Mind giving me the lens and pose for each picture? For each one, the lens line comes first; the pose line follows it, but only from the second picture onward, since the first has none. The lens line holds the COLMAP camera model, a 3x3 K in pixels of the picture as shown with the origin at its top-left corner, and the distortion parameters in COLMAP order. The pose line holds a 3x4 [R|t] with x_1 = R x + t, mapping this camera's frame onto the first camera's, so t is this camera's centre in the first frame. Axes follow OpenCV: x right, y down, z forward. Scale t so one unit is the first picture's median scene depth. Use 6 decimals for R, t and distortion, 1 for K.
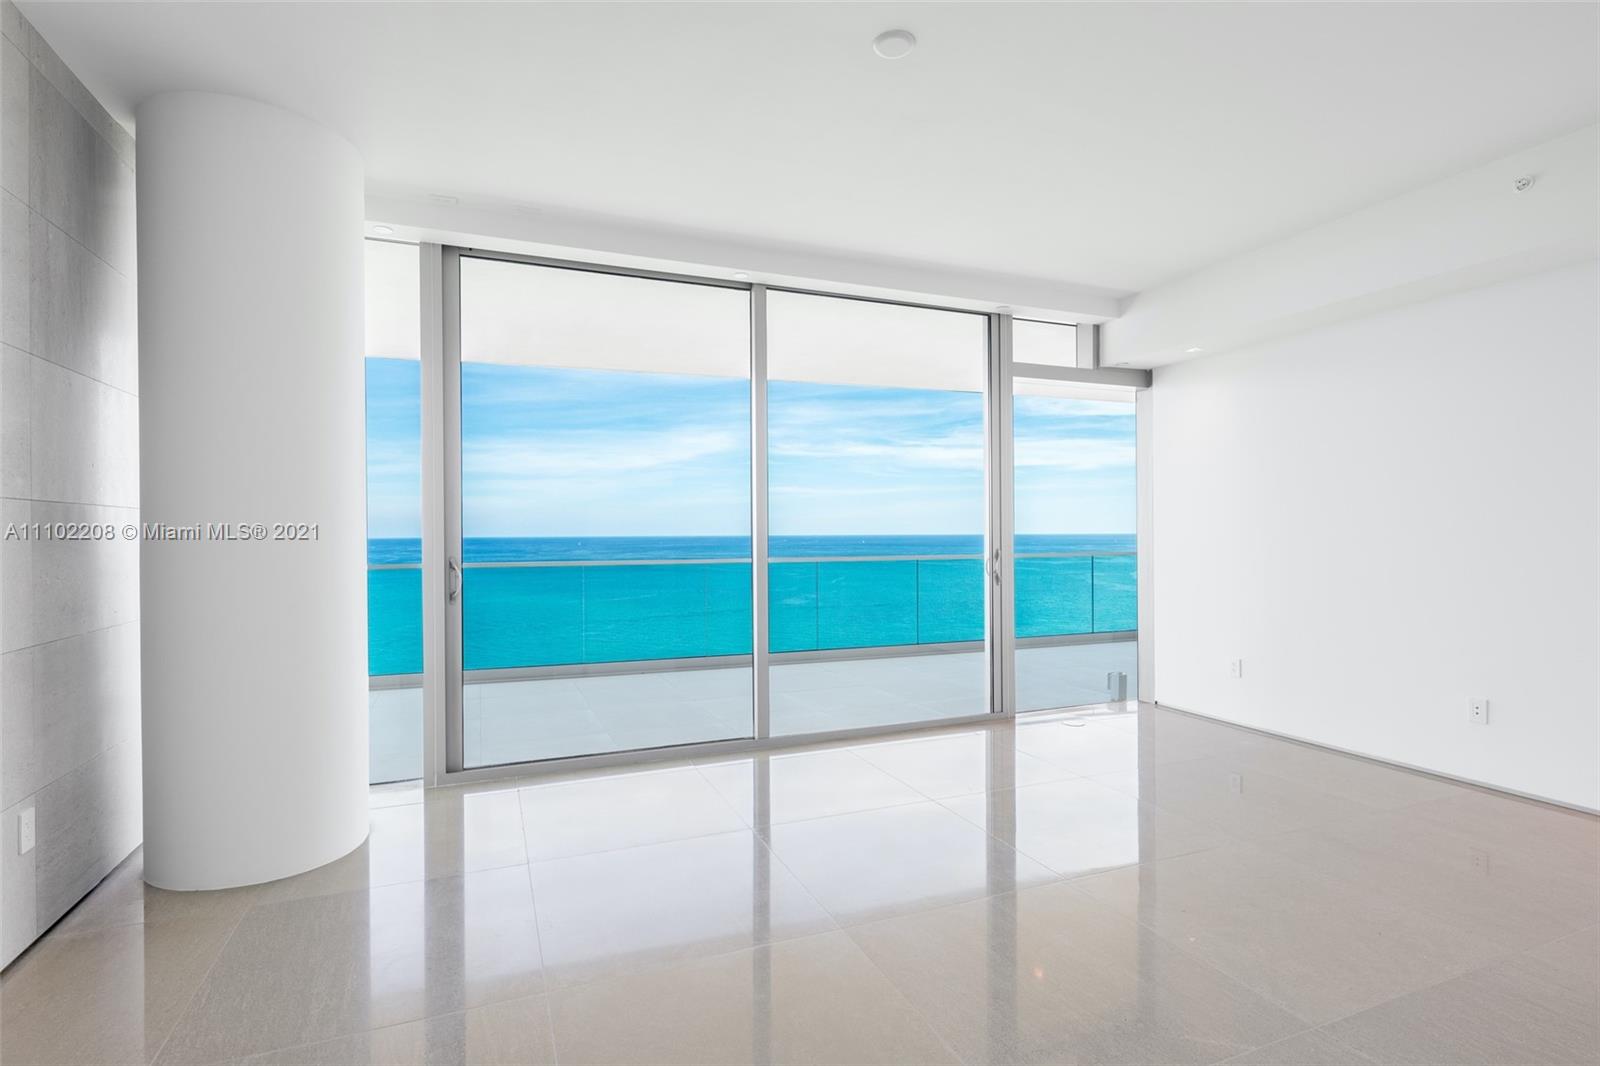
lens RADIAL K [[769.8, 0, 798.8], [0, 769.8, 536.9], [0, 0, 1]] dist [-0.002095, -0.001158]
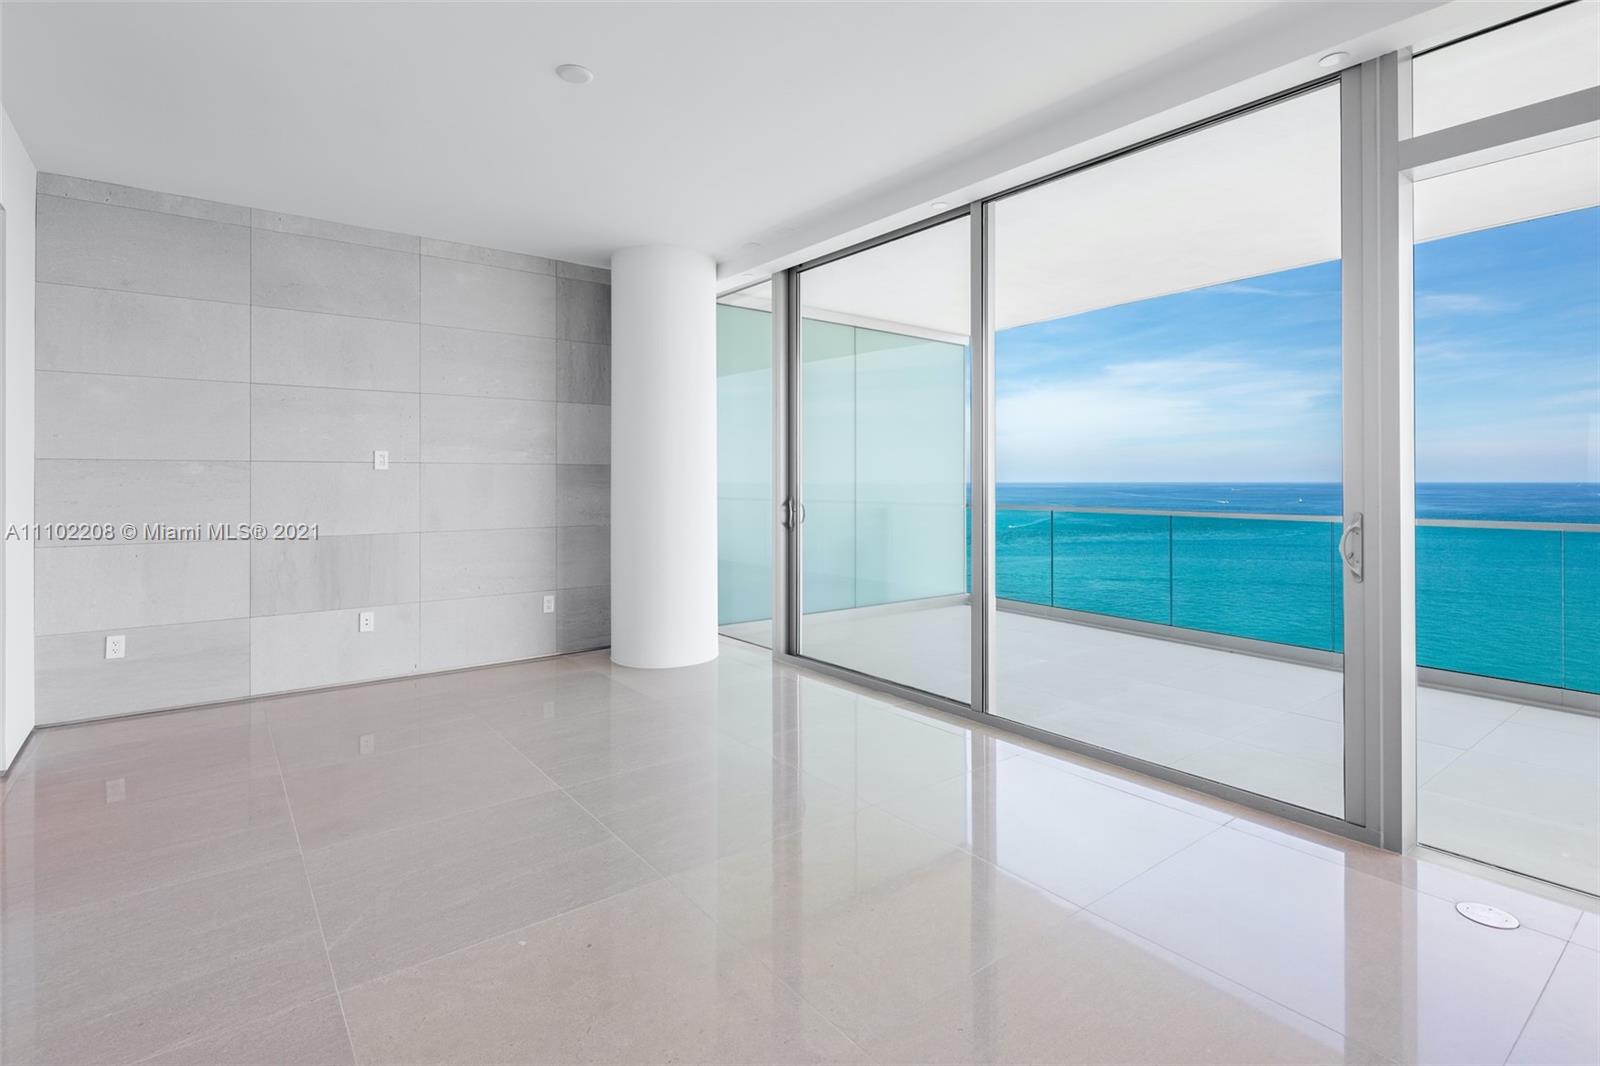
lens RADIAL K [[785.7, 0, 799.0], [0, 785.7, 479.1], [0, 0, 1]] dist [-0.001220, -0.000312]
pose [[0.265152, -0.000108, -0.964207, 0.778856], [-0.005979, 0.999981, -0.001756, -0.001403], [0.964188, 0.006231, 0.265146, 0.559255]]
